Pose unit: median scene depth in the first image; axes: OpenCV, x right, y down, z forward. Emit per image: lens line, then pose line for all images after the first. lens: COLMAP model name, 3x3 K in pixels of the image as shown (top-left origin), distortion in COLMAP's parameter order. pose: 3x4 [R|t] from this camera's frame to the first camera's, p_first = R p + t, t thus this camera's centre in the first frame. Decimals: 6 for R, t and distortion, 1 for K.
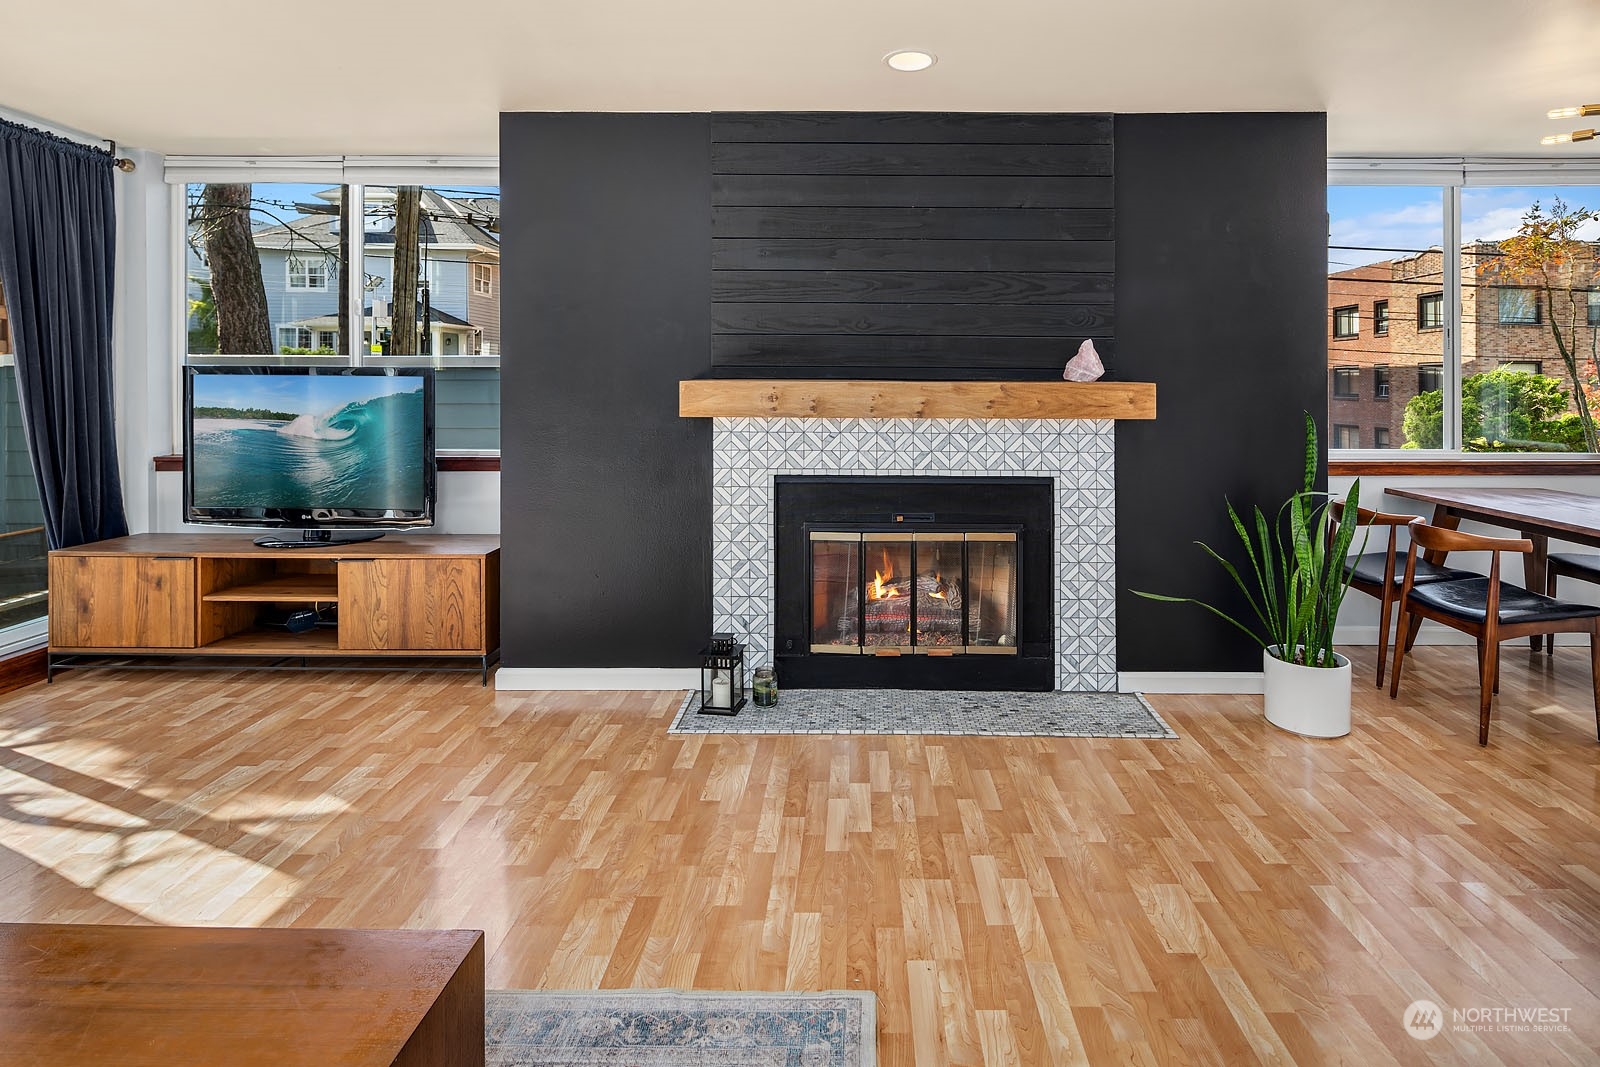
lens RADIAL K [[809.0, 0, 845.5], [0, 809.0, 391.8], [0, 0, 1]] dist [0.008707, -0.005144]
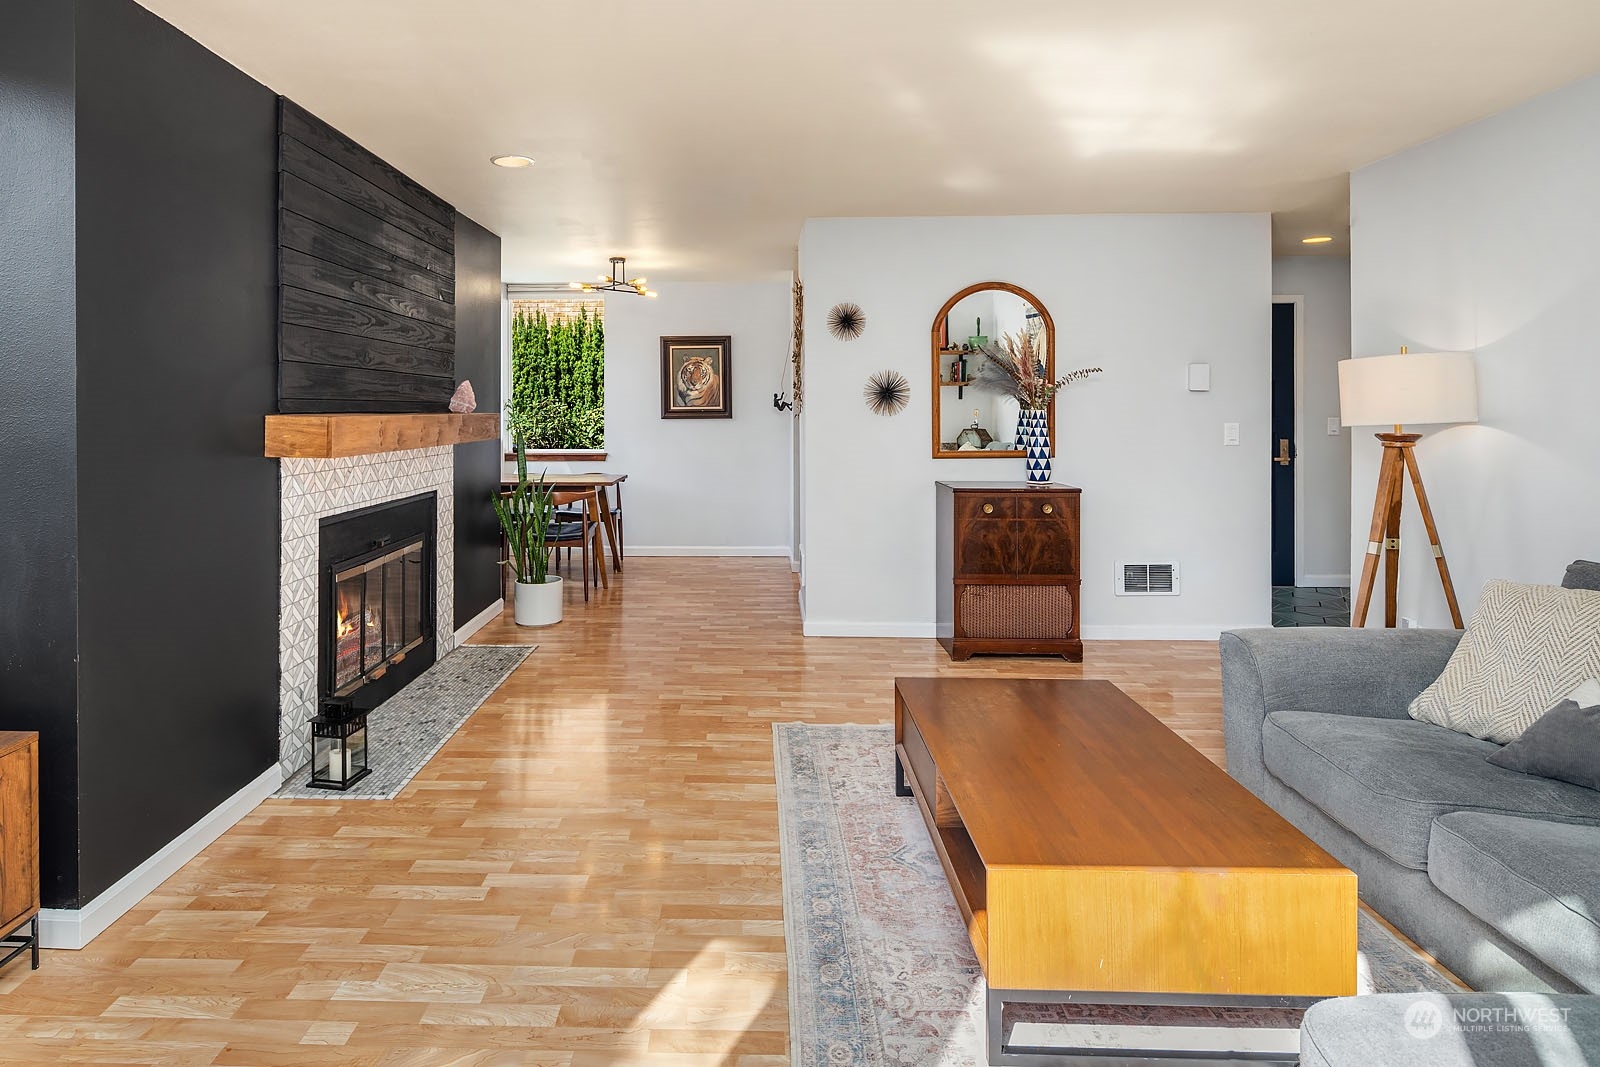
lens RADIAL K [[809.0, 0, 728.9], [0, 809.0, 416.0], [0, 0, 1]] dist [0.008707, -0.005144]
pose [[0.054887, -0.012337, 0.998416, -0.968166], [0.010363, 0.999877, 0.011785, -0.018485], [-0.998439, 0.009699, 0.055008, 0.489243]]
